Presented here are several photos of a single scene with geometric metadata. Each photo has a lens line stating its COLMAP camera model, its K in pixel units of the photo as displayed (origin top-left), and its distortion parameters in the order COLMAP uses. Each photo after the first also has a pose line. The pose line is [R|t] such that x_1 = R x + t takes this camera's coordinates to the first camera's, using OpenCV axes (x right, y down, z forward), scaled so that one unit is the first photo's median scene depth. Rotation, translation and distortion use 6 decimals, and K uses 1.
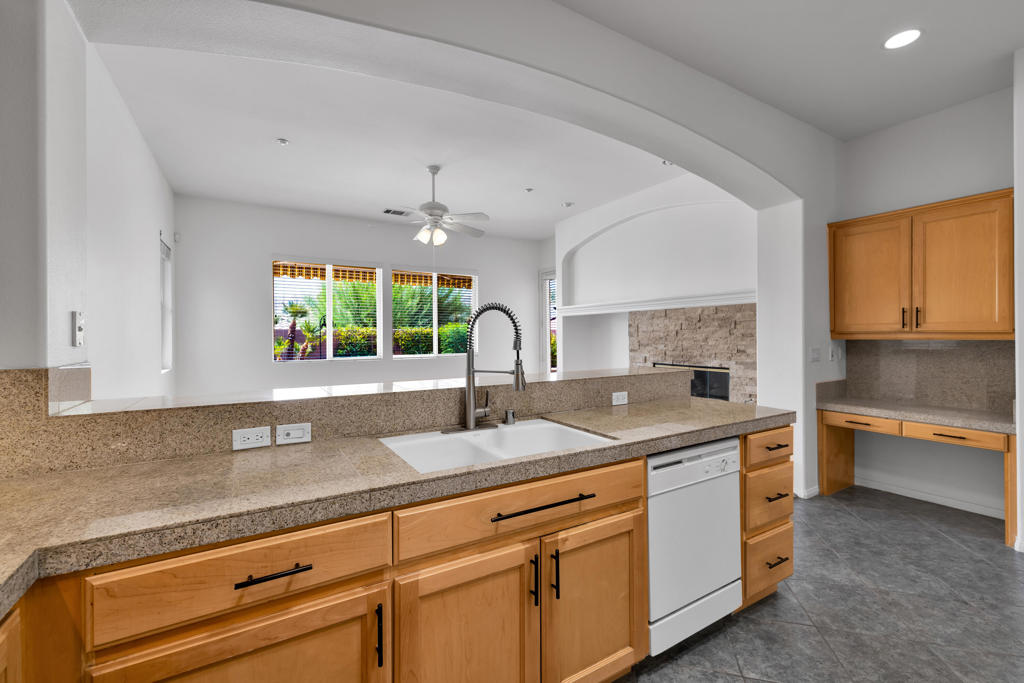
lens RADIAL K [[431.7, 0, 507.1], [0, 431.7, 334.9], [0, 0, 1]] dist [-0.000022, 0.000966]
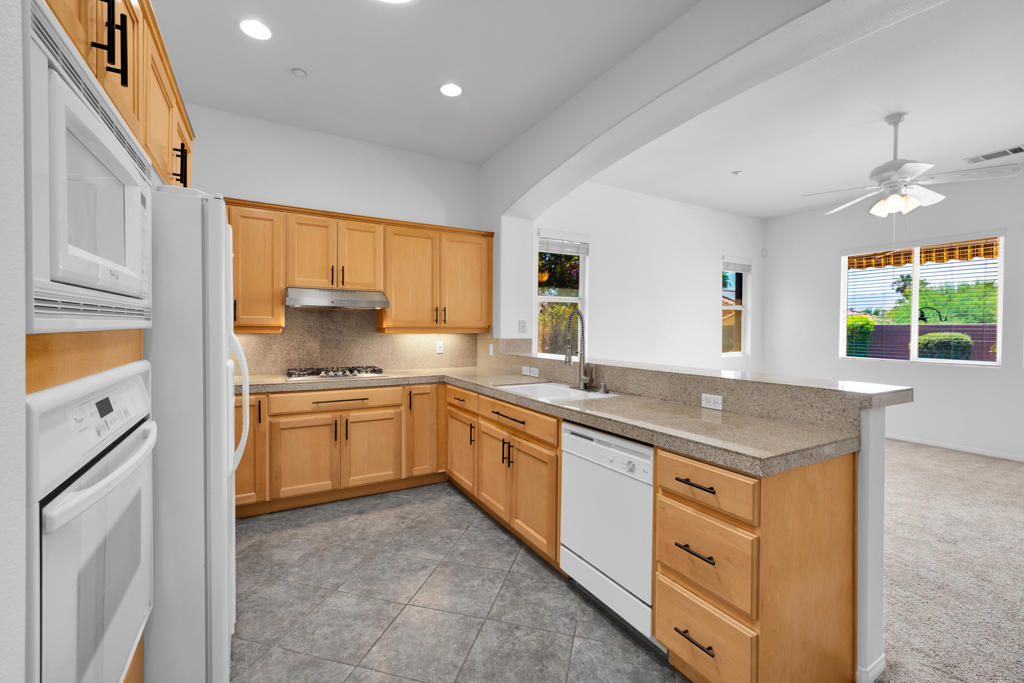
lens RADIAL K [[431.7, 0, 509.0], [0, 431.7, 337.3], [0, 0, 1]] dist [-0.000022, 0.000966]
pose [[-0.018885, 0.021724, -0.999586, 0.679961], [-0.007040, 0.999736, 0.021860, -0.001555], [0.999797, 0.007450, -0.018727, 0.348818]]
